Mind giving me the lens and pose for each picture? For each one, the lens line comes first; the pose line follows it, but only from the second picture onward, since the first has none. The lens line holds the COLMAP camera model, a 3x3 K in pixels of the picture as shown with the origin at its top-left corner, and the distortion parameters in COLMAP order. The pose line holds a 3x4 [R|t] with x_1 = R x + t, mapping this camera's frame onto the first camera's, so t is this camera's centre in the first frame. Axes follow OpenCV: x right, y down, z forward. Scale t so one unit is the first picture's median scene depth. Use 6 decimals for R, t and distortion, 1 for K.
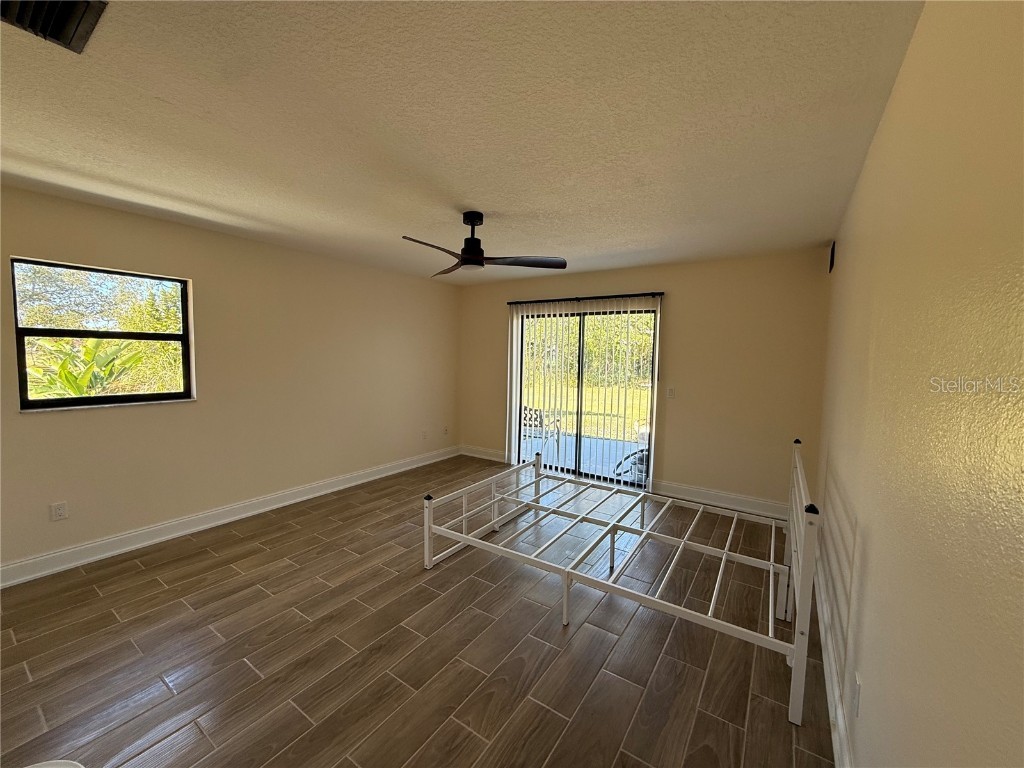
lens RADIAL K [[408.8, 0, 508.1], [0, 408.8, 383.7], [0, 0, 1]] dist [-0.000988, 0.000026]
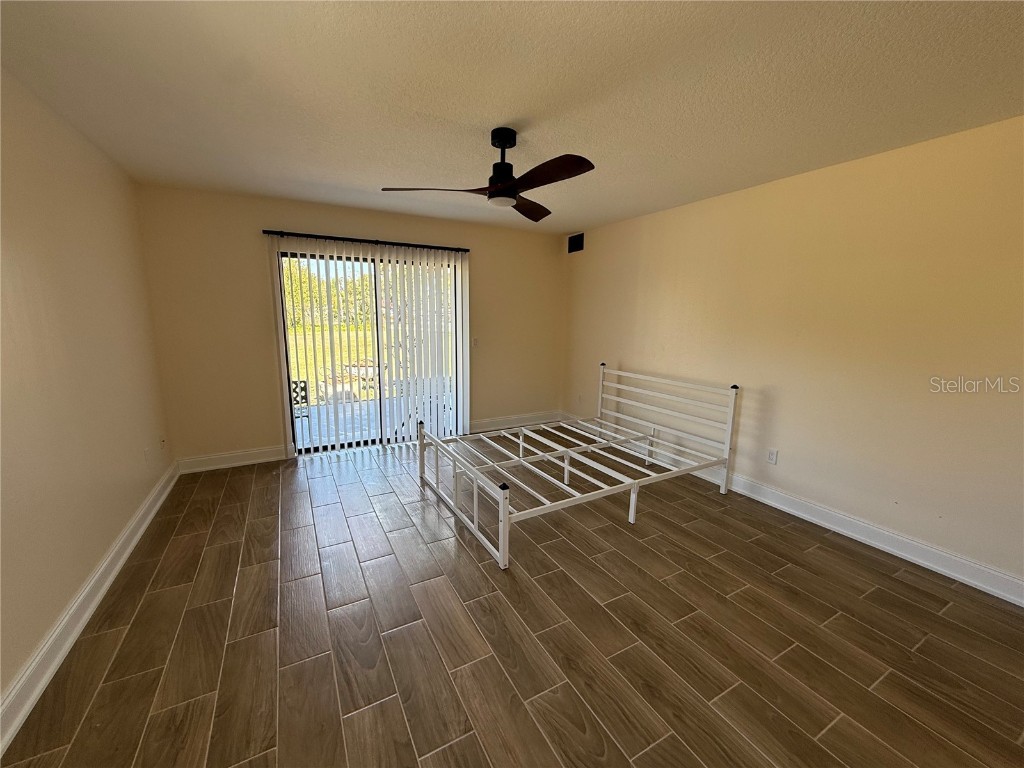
lens RADIAL K [[412.0, 0, 512.9], [0, 412.0, 379.2], [0, 0, 1]] dist [0.001542, 0.000102]
pose [[0.446886, -0.156714, 0.880758, -0.858801], [0.060577, 0.987578, 0.144984, -0.053535], [-0.892538, -0.011438, 0.450828, 0.595955]]
